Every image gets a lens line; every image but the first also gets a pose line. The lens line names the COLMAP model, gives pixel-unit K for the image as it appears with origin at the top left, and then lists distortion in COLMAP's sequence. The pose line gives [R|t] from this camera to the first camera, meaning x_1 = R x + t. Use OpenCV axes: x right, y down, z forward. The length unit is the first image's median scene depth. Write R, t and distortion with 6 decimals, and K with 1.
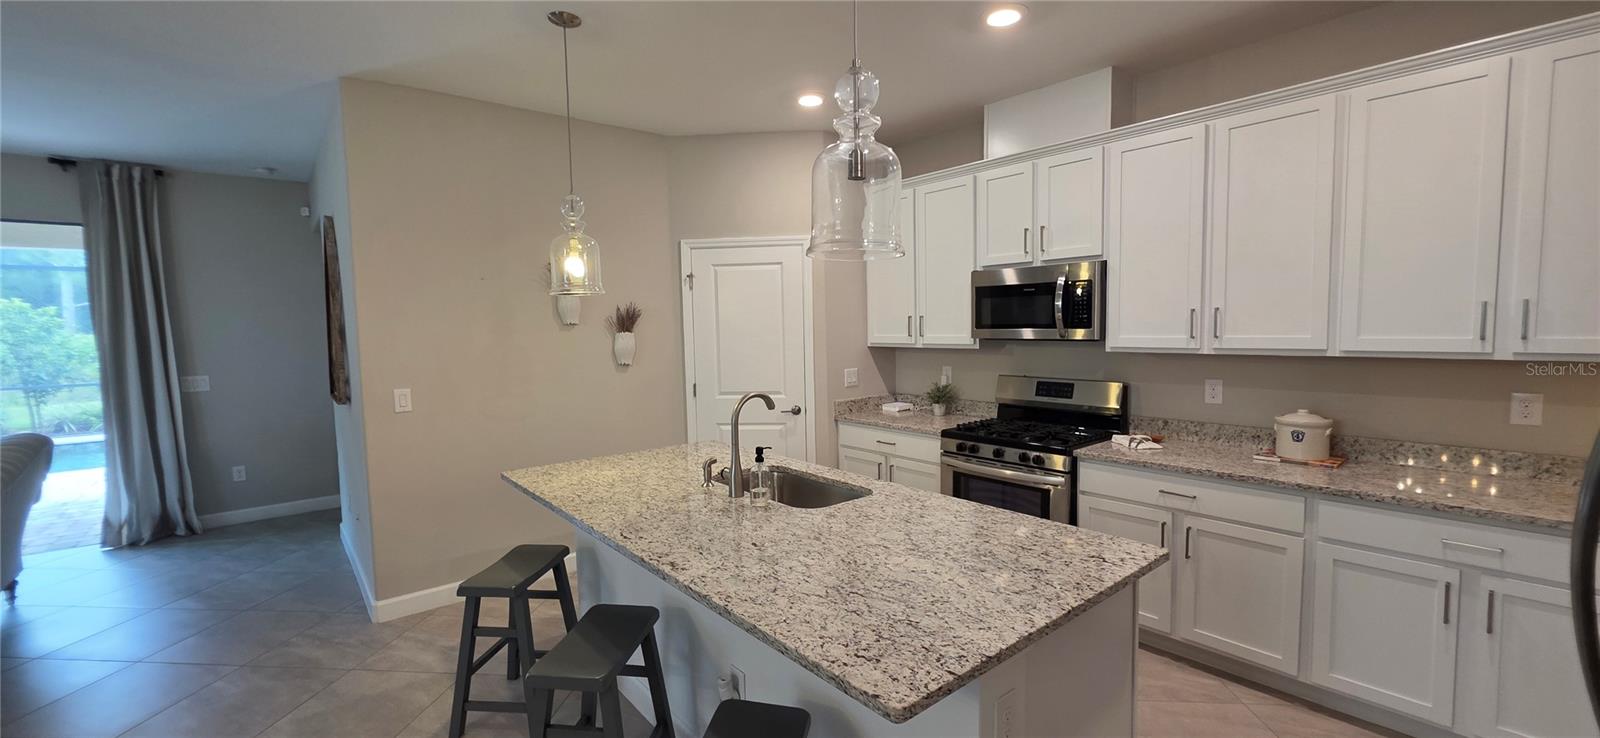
lens RADIAL K [[643.4, 0, 789.2], [0, 643.4, 368.2], [0, 0, 1]] dist [0.002140, -0.000154]
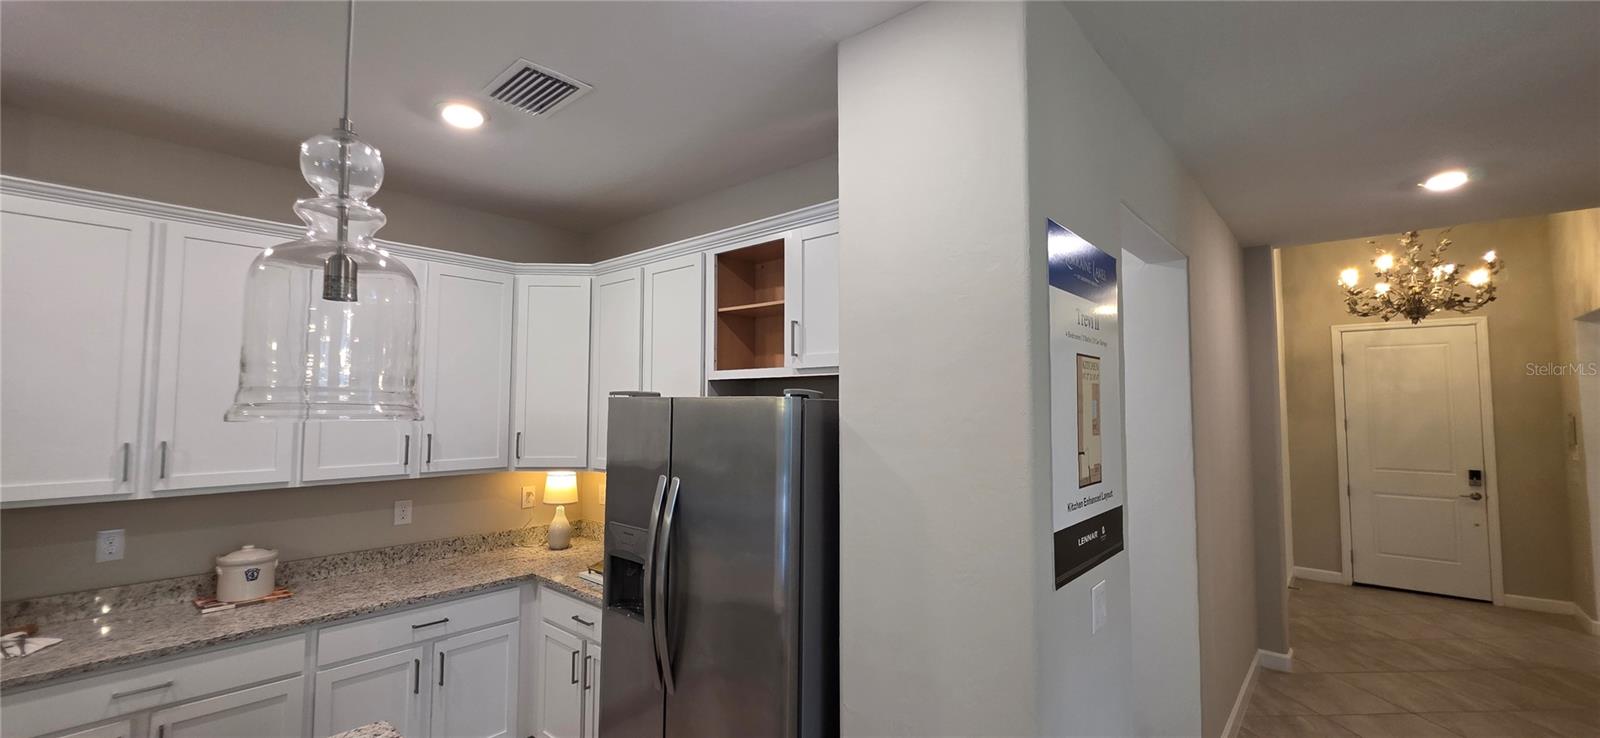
lens RADIAL K [[642.9, 0, 792.5], [0, 642.9, 369.5], [0, 0, 1]] dist [0.000418, -0.000049]
pose [[-0.158316, 0.076567, 0.984415, -0.289242], [0.069101, 0.995404, -0.066309, -0.075986], [-0.984968, 0.057527, -0.162879, 0.334516]]
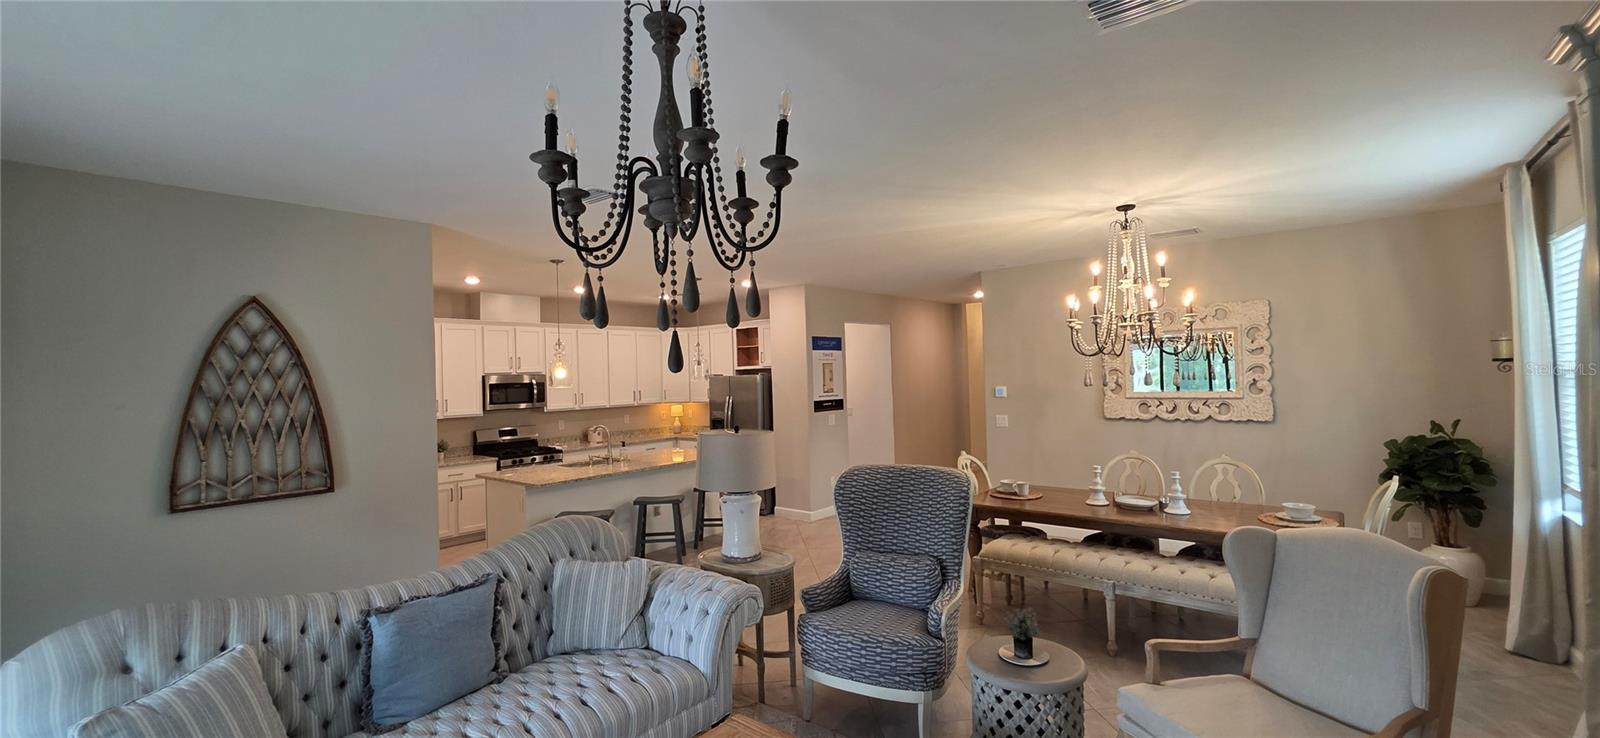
lens RADIAL K [[644.9, 0, 797.9], [0, 644.9, 367.0], [0, 0, 1]] dist [0.000685, -0.000039]
pose [[-0.190650, 0.036351, 0.980985, -2.388145], [0.103370, 0.994502, -0.016762, -0.062994], [-0.976200, 0.098209, -0.193359, 0.604614]]
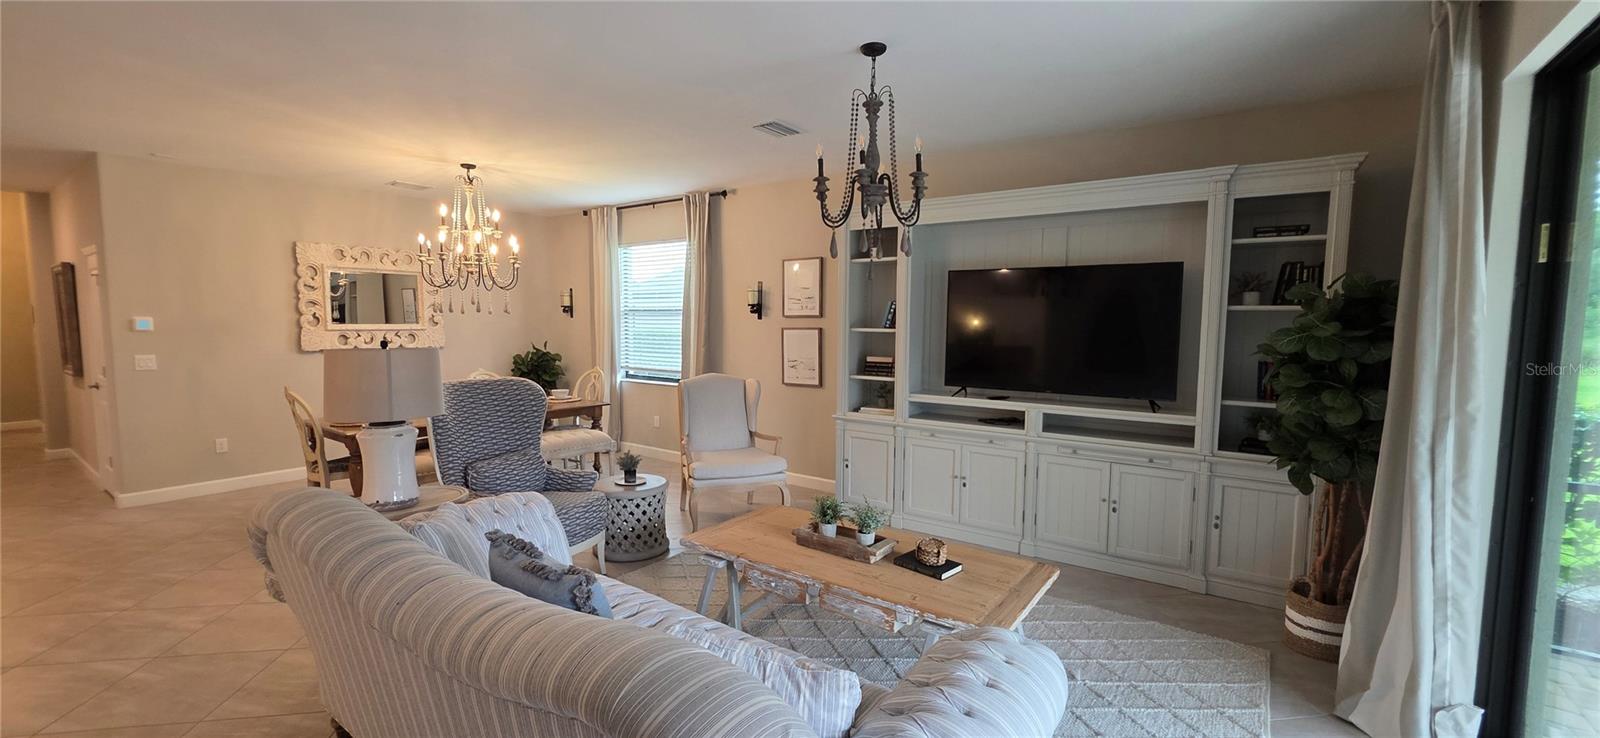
lens RADIAL K [[643.4, 0, 789.2], [0, 643.4, 368.2], [0, 0, 1]] dist [0.002140, -0.000154]
pose [[-0.970306, 0.032047, -0.239749, -1.488725], [-0.004380, 0.988694, 0.149882, -0.089627], [0.241842, 0.146481, -0.959195, 1.606318]]
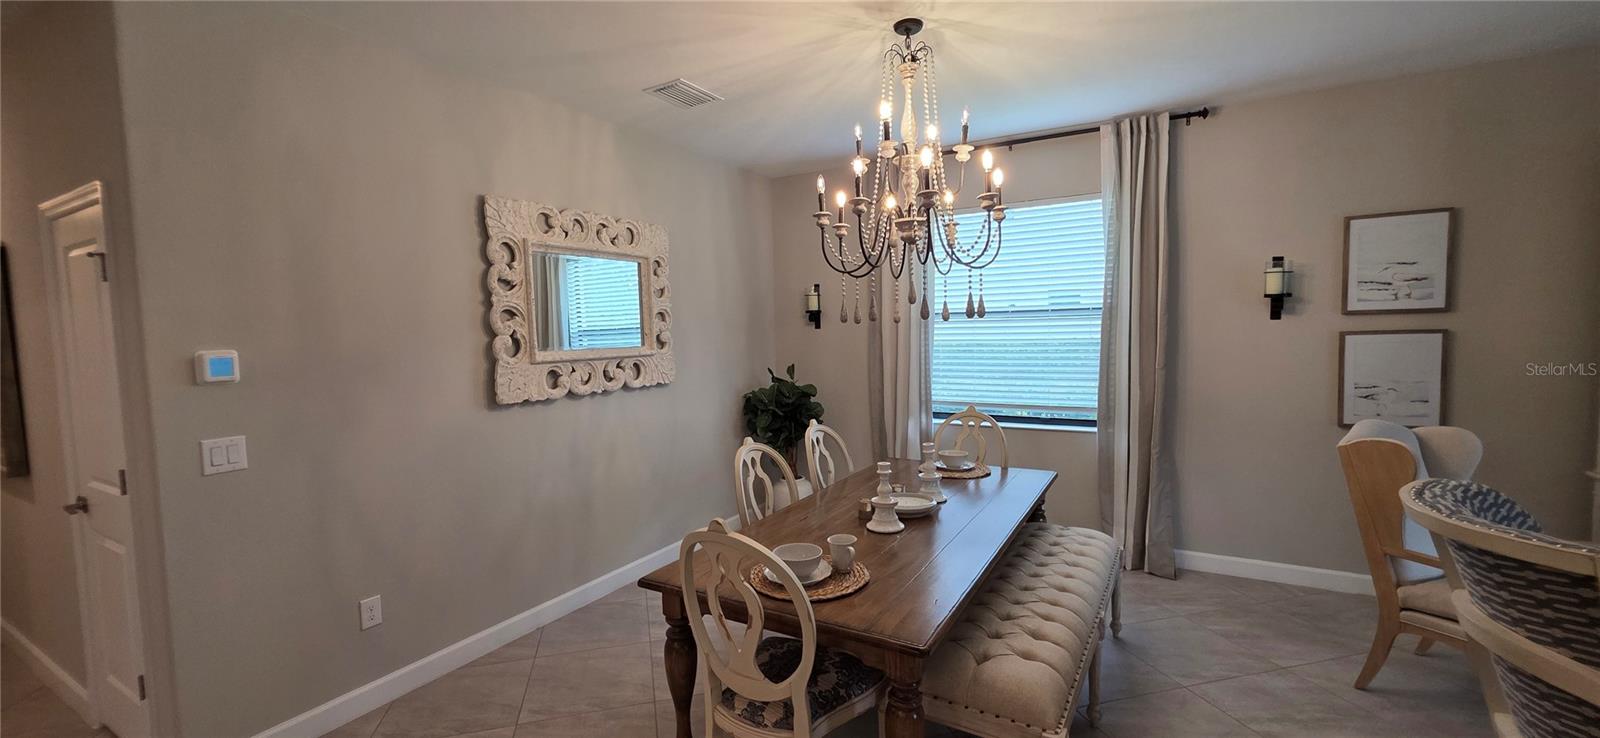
lens RADIAL K [[639.4, 0, 790.4], [0, 639.4, 370.0], [0, 0, 1]] dist [0.000166, -0.000405]
pose [[-0.937878, 0.064894, -0.340843, -0.550713], [0.017745, 0.990039, 0.139670, -0.025237], [0.346512, 0.124945, -0.929687, 0.372401]]
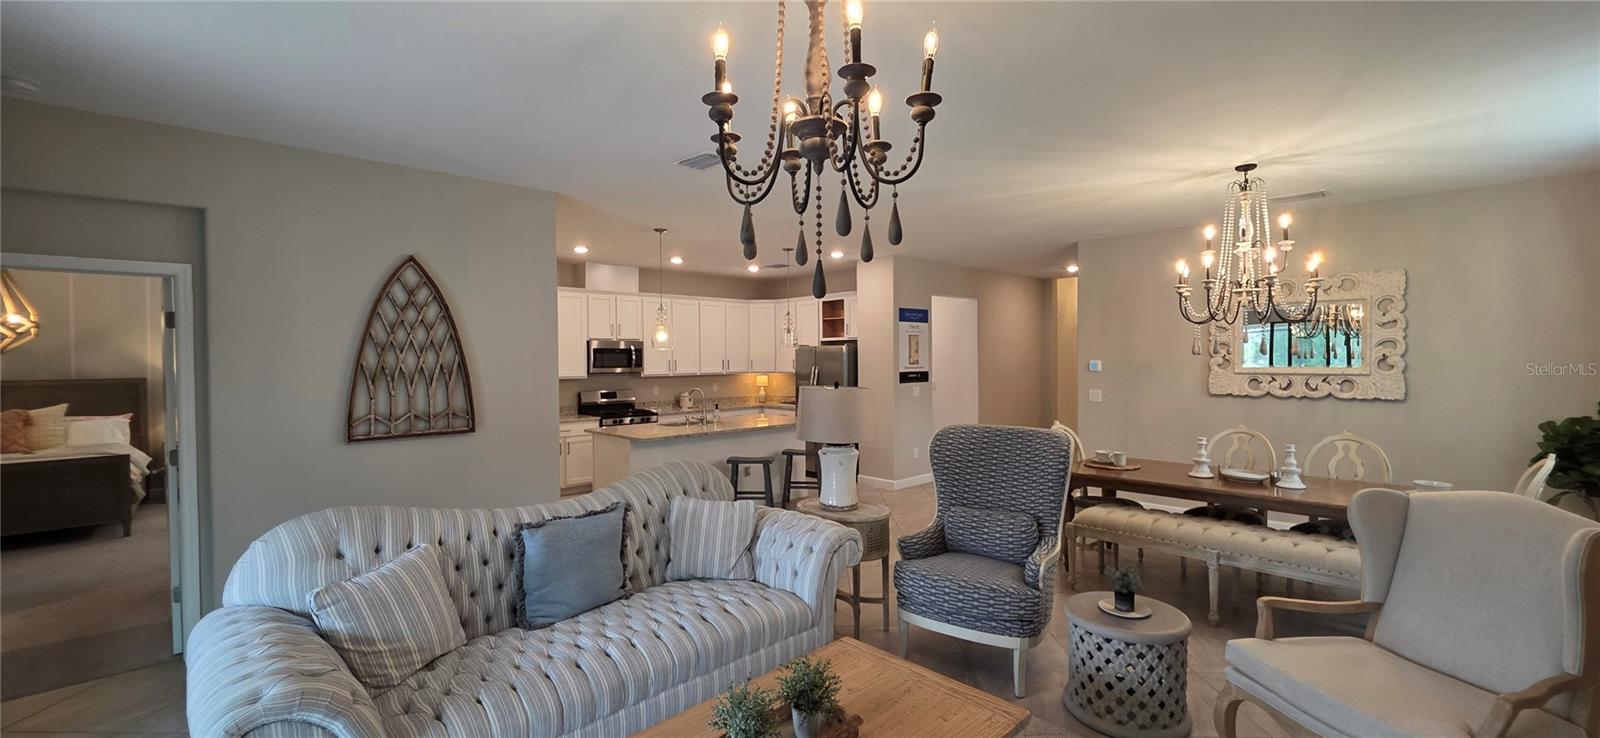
lens RADIAL K [[642.9, 0, 792.5], [0, 642.9, 369.5], [0, 0, 1]] dist [0.000418, -0.000049]
pose [[-0.070284, 0.001651, 0.997526, -2.425195], [0.081344, 0.996678, 0.004082, -0.018712], [-0.994205, 0.081429, -0.070185, 0.669708]]
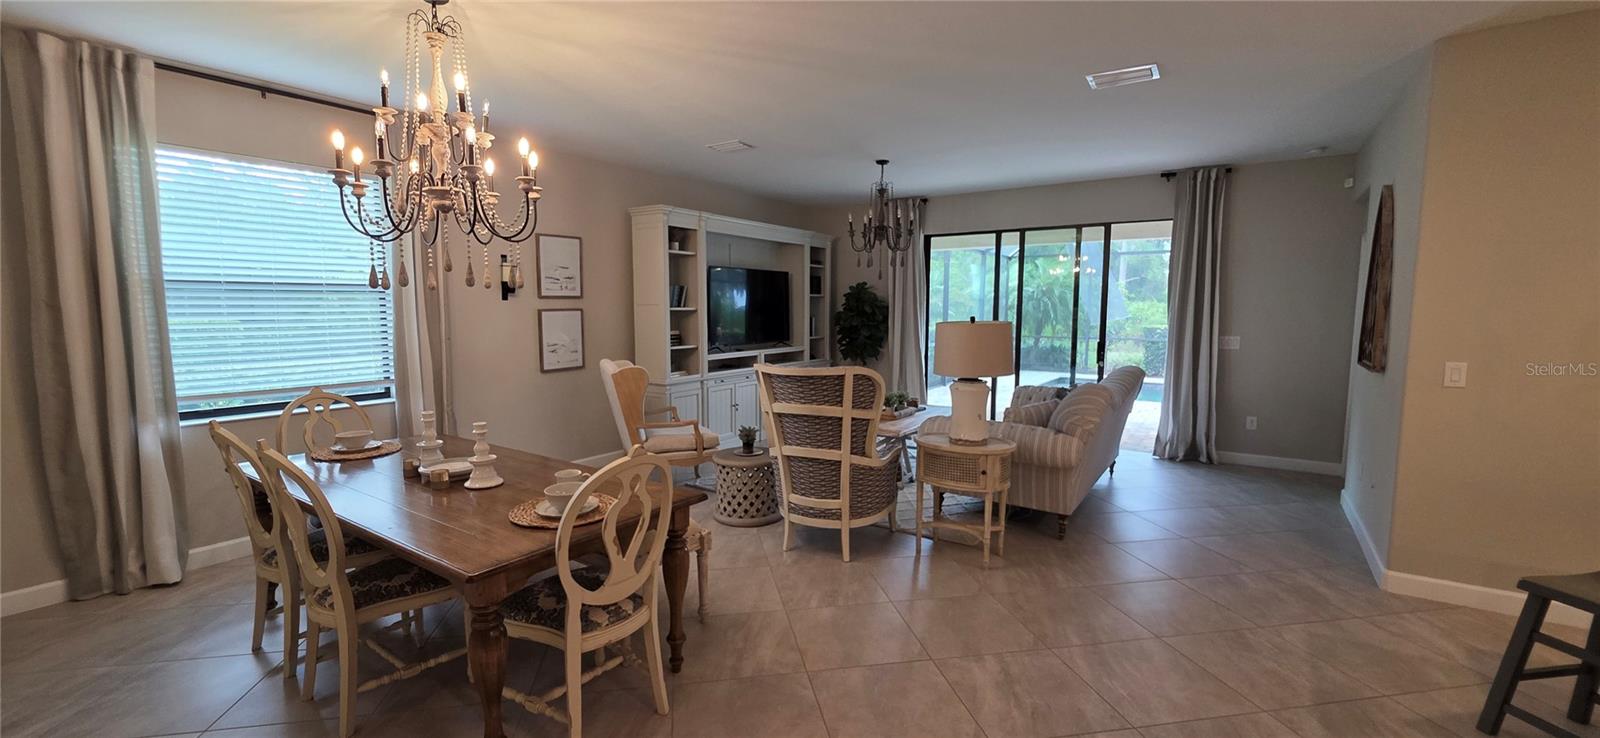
lens RADIAL K [[645.4, 0, 790.3], [0, 645.4, 369.4], [0, 0, 1]] dist [0.002093, 0.000058]
pose [[0.267071, 0.116613, -0.956595, 0.045260], [-0.073823, 0.992210, 0.100344, 0.023310], [0.960845, 0.043820, 0.273599, -0.217900]]
